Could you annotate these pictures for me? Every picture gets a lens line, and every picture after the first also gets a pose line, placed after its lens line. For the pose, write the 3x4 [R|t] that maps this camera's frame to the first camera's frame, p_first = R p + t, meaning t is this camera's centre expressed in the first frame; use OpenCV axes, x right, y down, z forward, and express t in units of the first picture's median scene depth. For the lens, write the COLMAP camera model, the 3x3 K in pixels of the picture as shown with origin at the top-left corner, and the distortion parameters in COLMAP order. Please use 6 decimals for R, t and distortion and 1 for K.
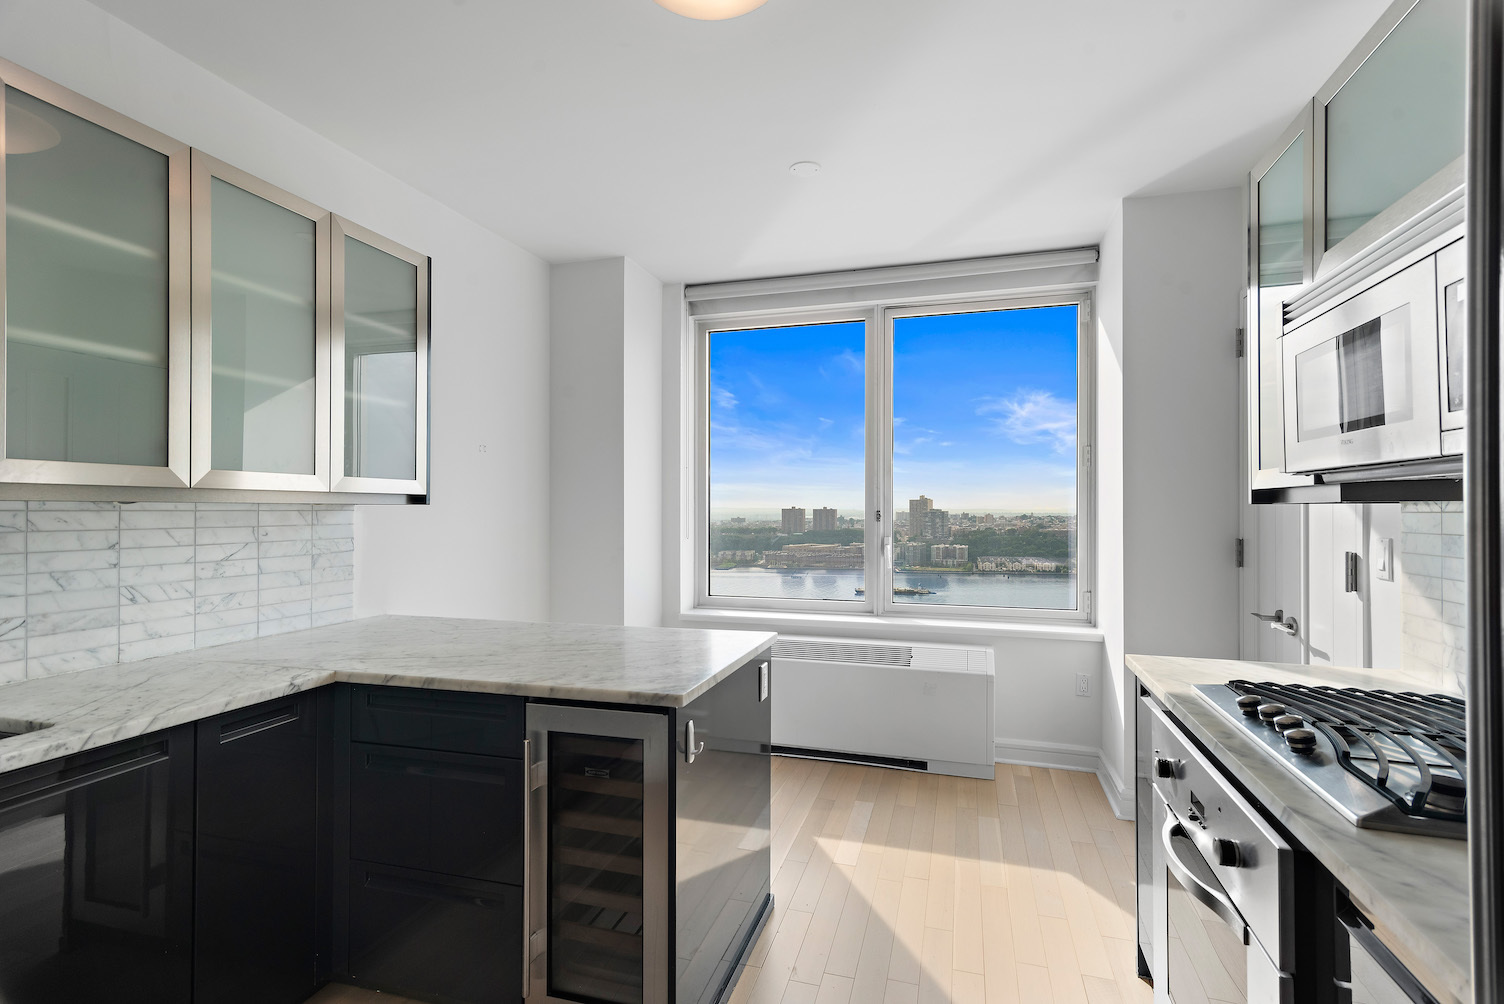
lens RADIAL K [[719.9, 0, 751.4], [0, 719.9, 501.5], [0, 0, 1]] dist [0.004068, 0.000898]
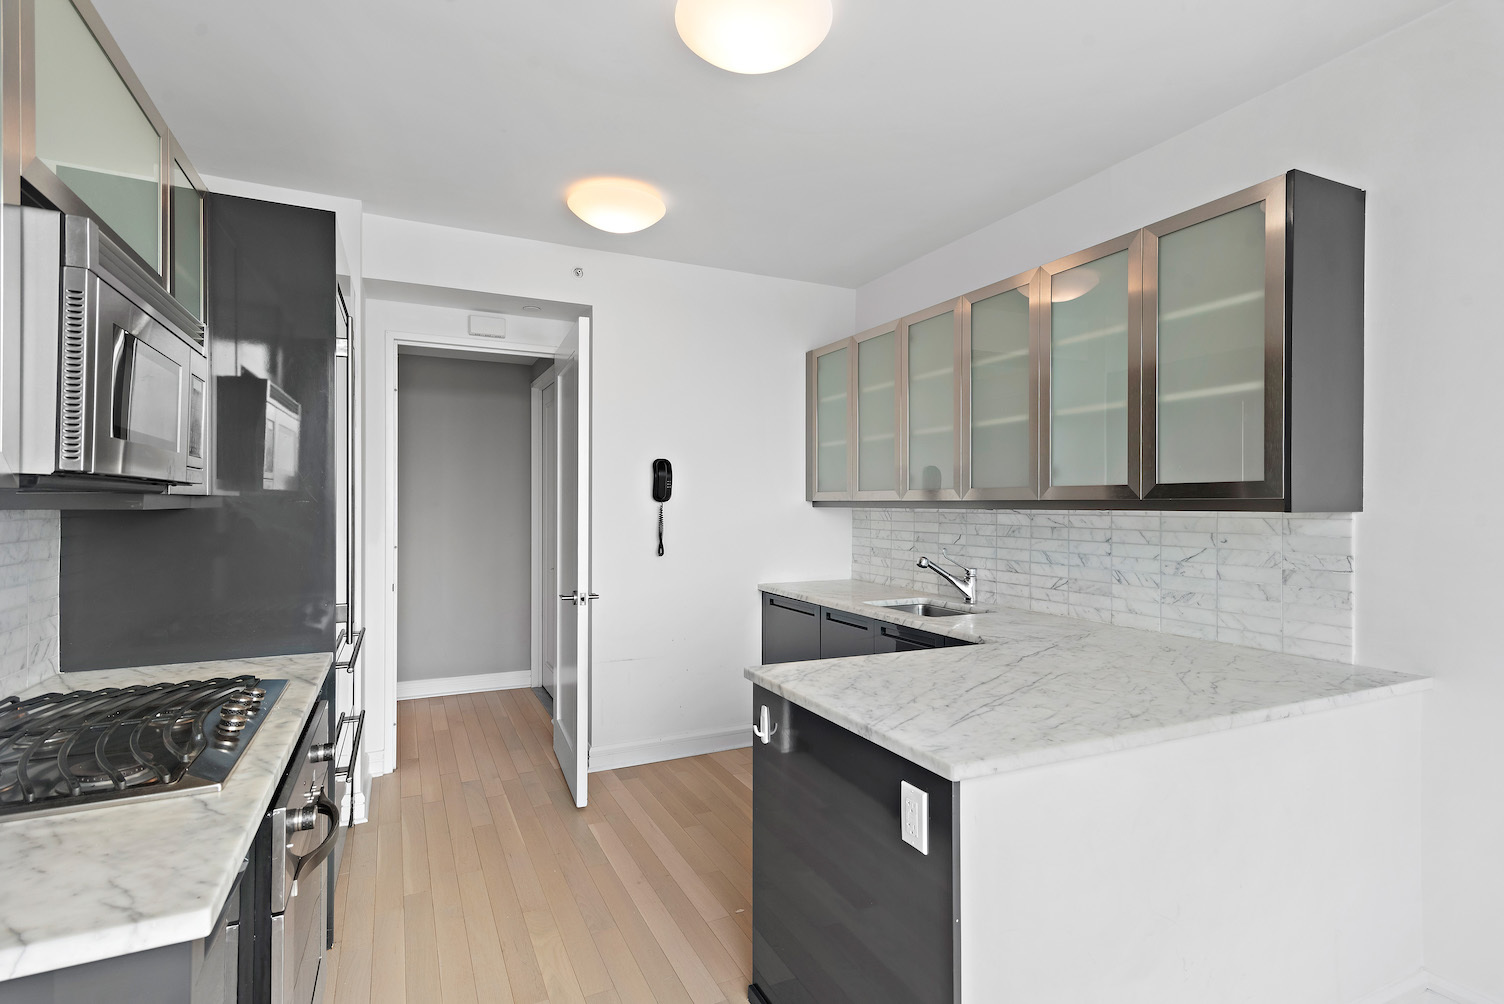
lens RADIAL K [[719.9, 0, 751.2], [0, 719.9, 502.8], [0, 0, 1]] dist [0.004068, 0.000898]
pose [[-0.739221, -0.005160, -0.673443, 0.542674], [0.004030, 0.999919, -0.012085, 0.002038], [0.673451, -0.011648, -0.739140, 1.442248]]
